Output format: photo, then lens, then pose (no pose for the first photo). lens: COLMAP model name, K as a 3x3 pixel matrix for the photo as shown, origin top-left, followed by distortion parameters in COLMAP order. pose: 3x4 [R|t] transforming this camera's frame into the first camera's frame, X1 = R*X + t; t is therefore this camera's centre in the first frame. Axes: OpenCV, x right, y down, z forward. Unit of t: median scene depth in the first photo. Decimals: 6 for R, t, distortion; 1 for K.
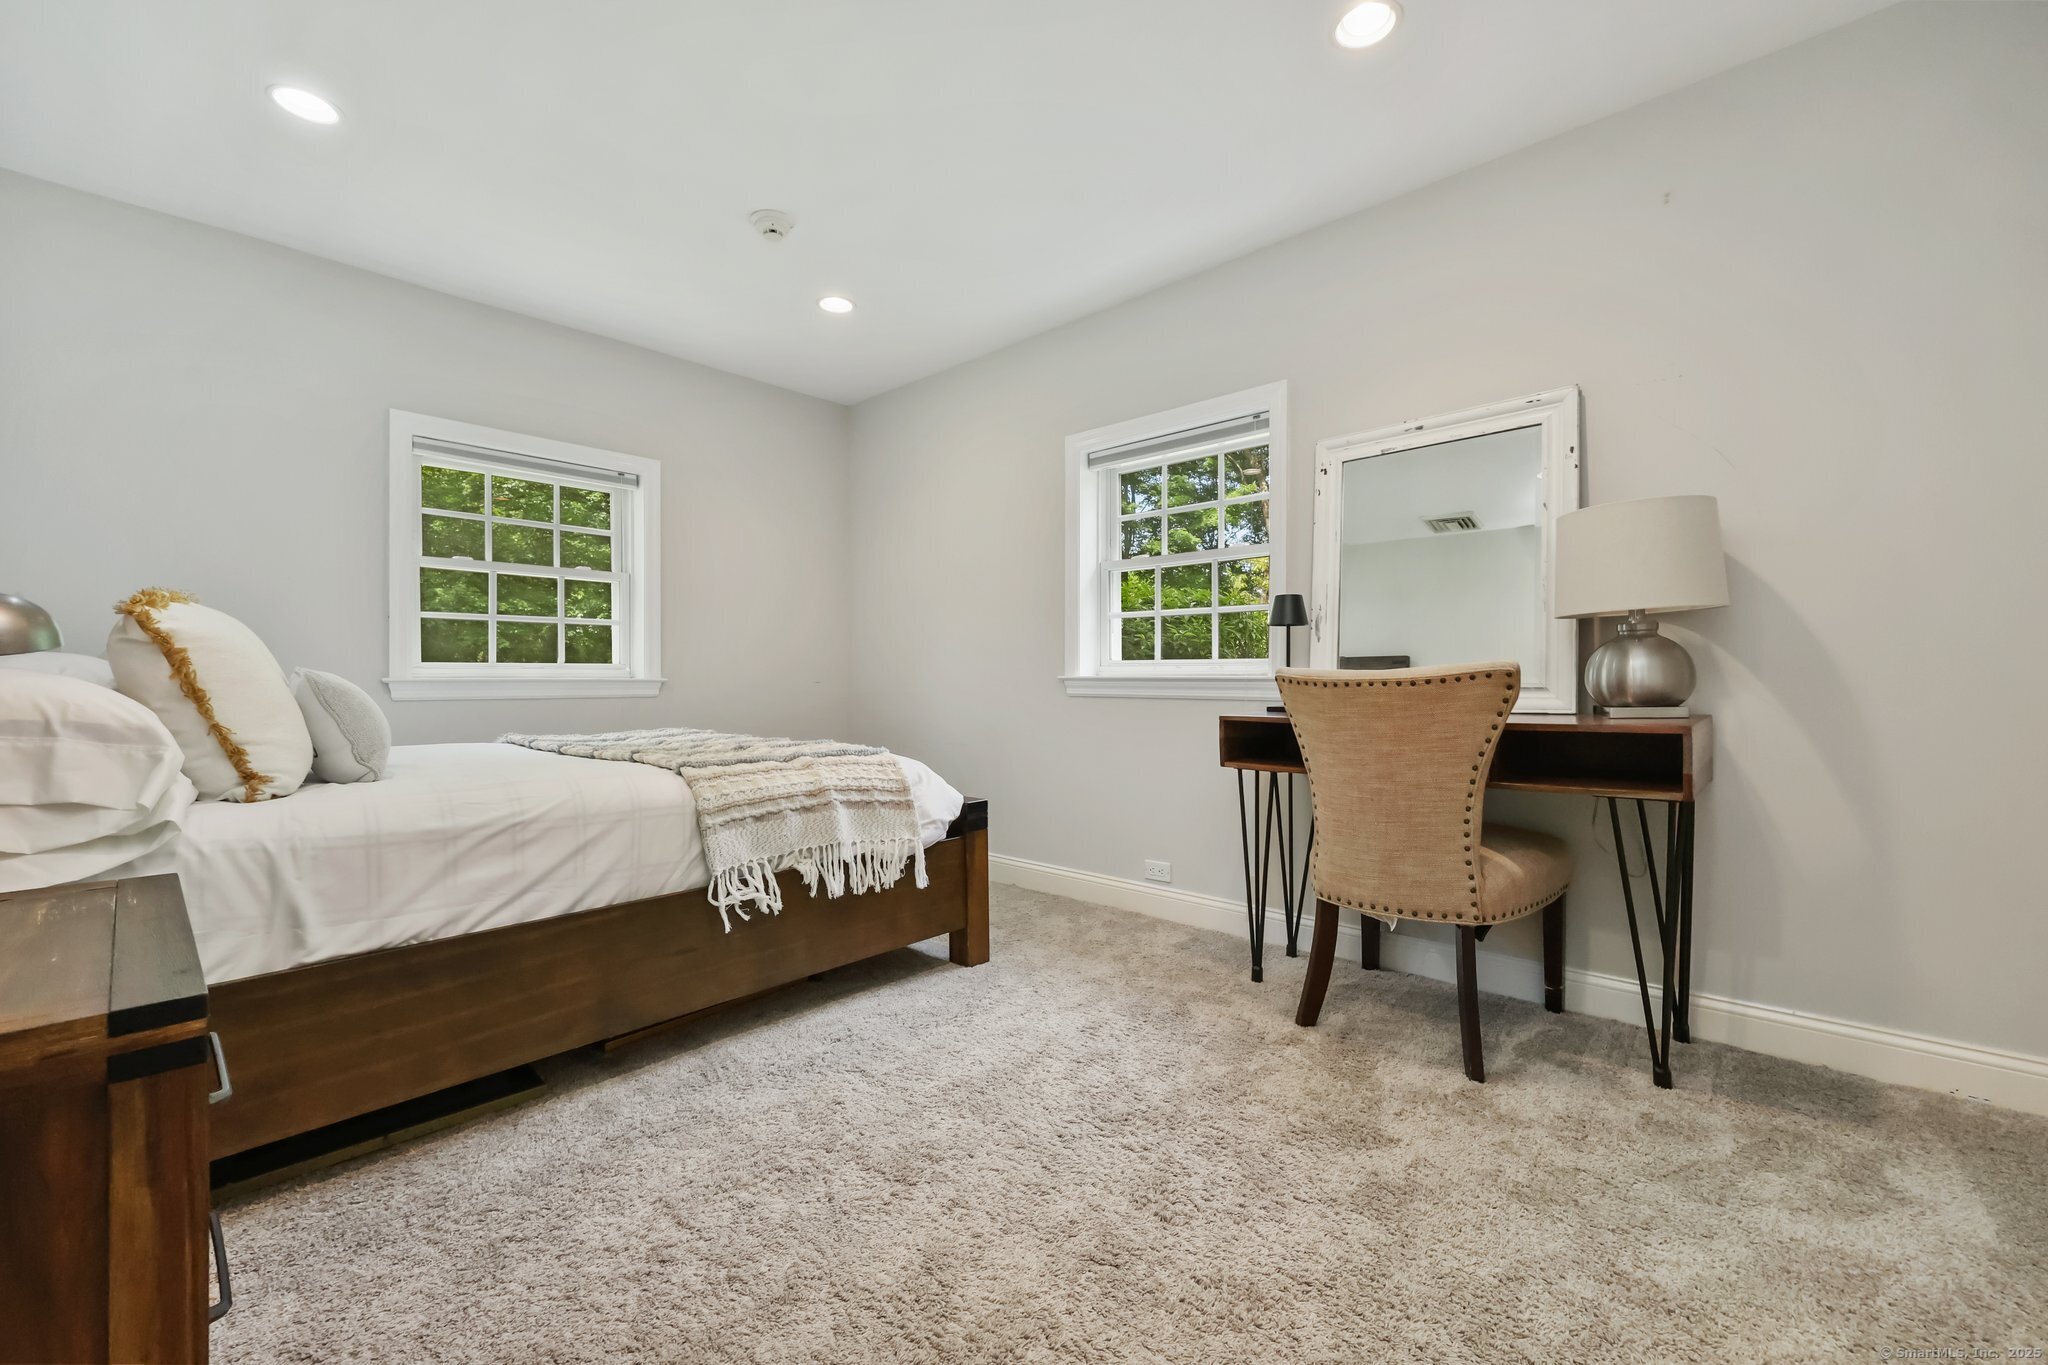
lens RADIAL K [[825.2, 0, 1035.5], [0, 825.2, 681.5], [0, 0, 1]] dist [0.000446, -0.000017]
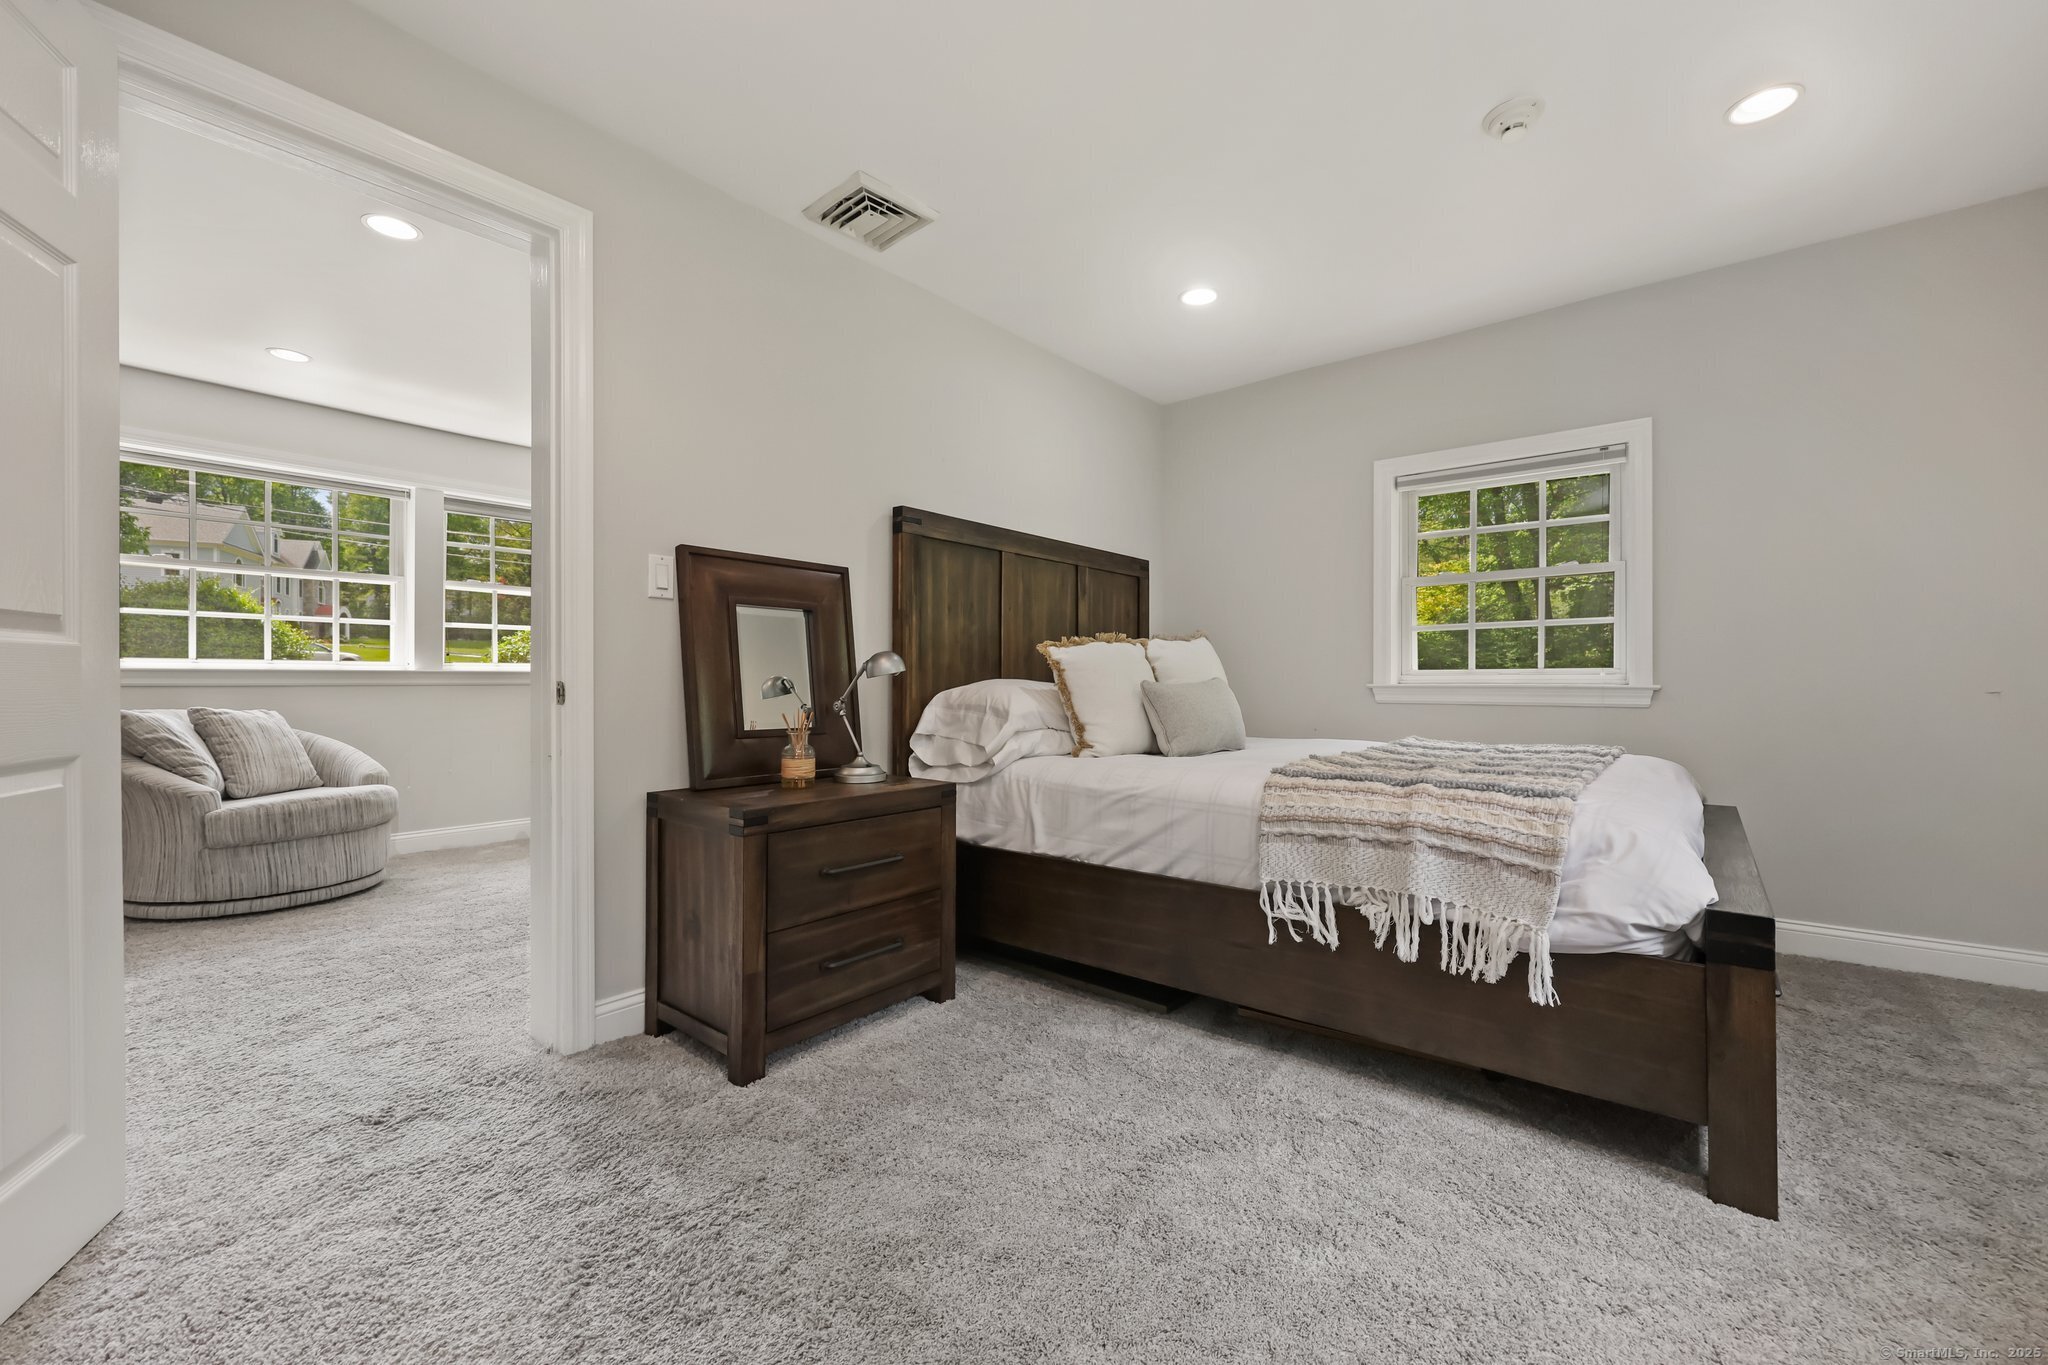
lens RADIAL K [[825.2, 0, 1035.5], [0, 825.2, 681.5], [0, 0, 1]] dist [0.000446, -0.000017]
pose [[0.059892, 0.002461, -0.998202, 0.566461], [-0.003890, 0.999990, 0.002232, -0.012043], [0.998197, 0.003750, 0.059901, 0.619903]]
